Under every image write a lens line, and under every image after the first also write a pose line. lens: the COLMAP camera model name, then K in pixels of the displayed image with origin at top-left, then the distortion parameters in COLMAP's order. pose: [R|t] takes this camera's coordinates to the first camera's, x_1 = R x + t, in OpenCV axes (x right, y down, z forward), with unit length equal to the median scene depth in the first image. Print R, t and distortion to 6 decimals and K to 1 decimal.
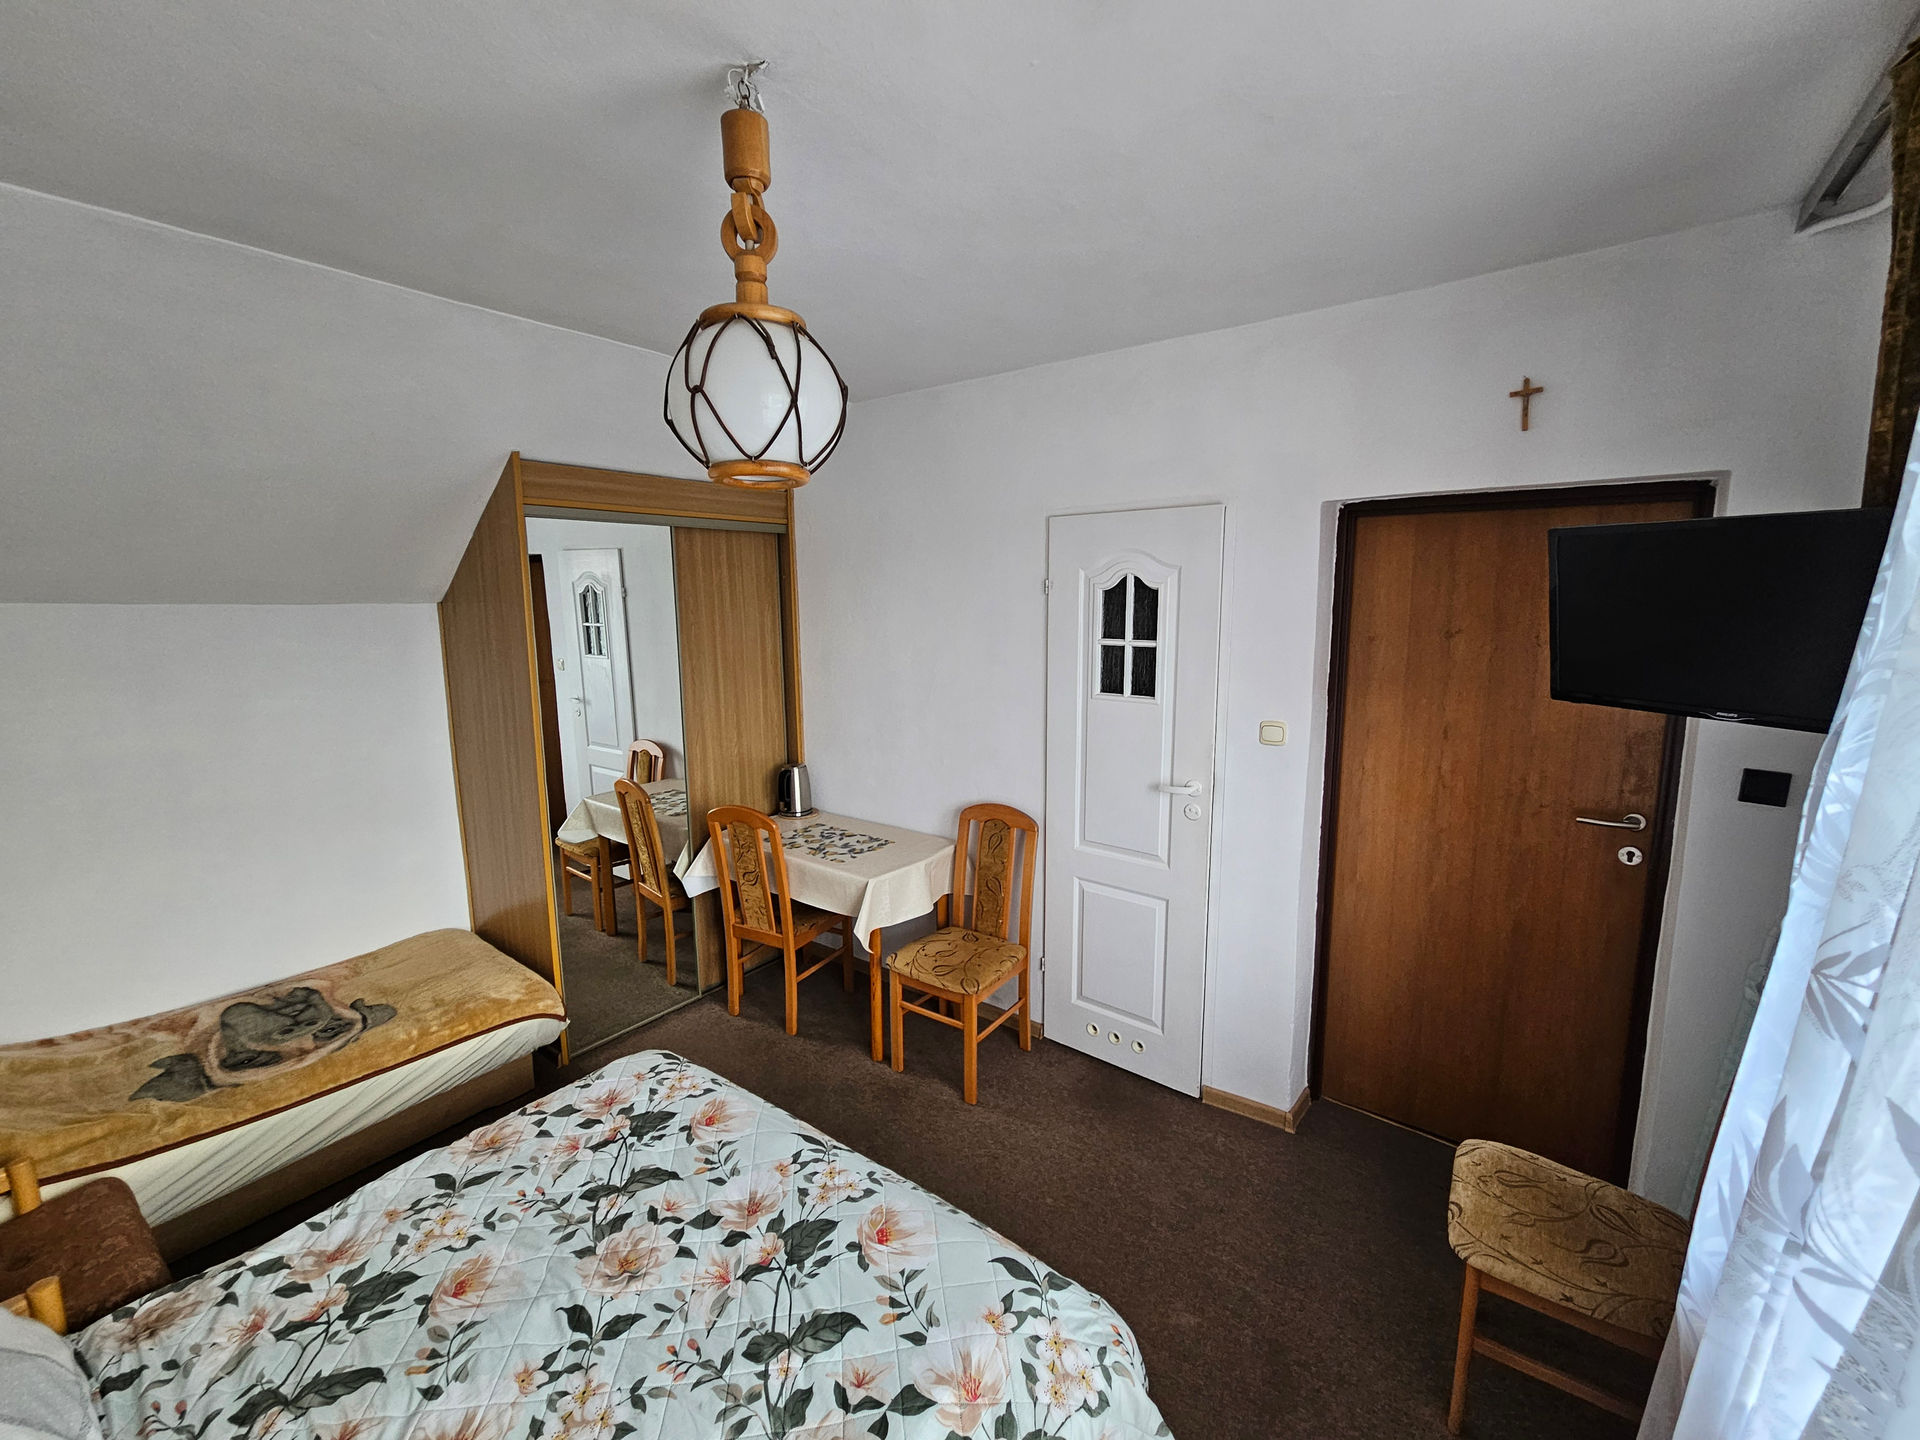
lens RADIAL K [[789.3, 0, 970.2], [0, 789.3, 711.1], [0, 0, 1]] dist [0.002822, 0.000141]
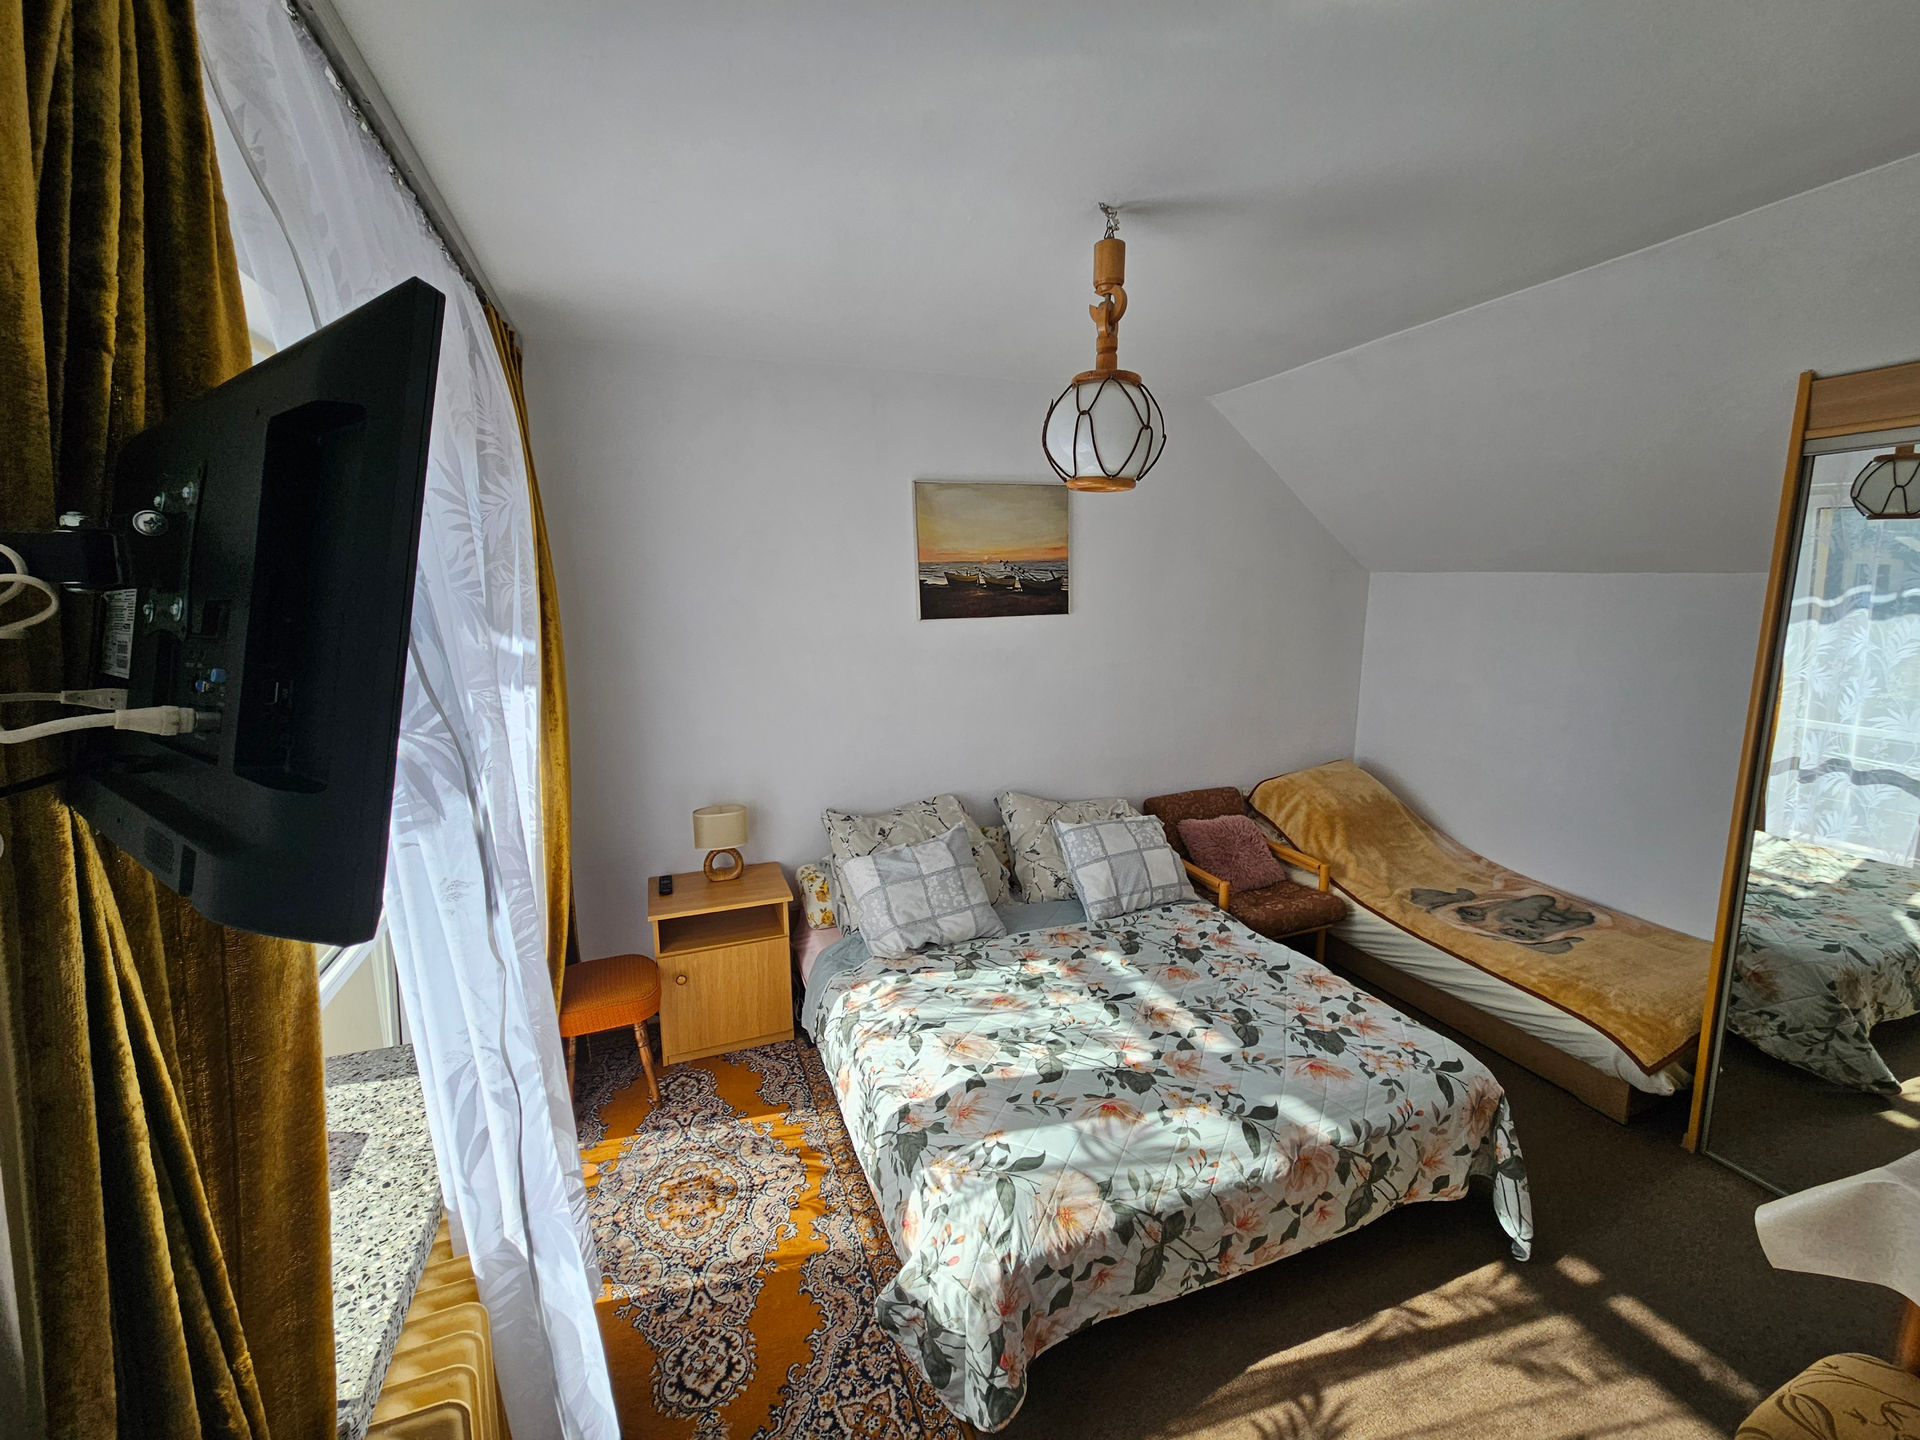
lens RADIAL K [[789.3, 0, 967.8], [0, 789.3, 710.2], [0, 0, 1]] dist [0.002822, 0.000141]
pose [[-0.531365, 0.144962, -0.834648, 0.729738], [-0.113624, 0.964152, 0.239791, -0.139900], [0.839488, 0.222253, -0.495846, 1.029452]]
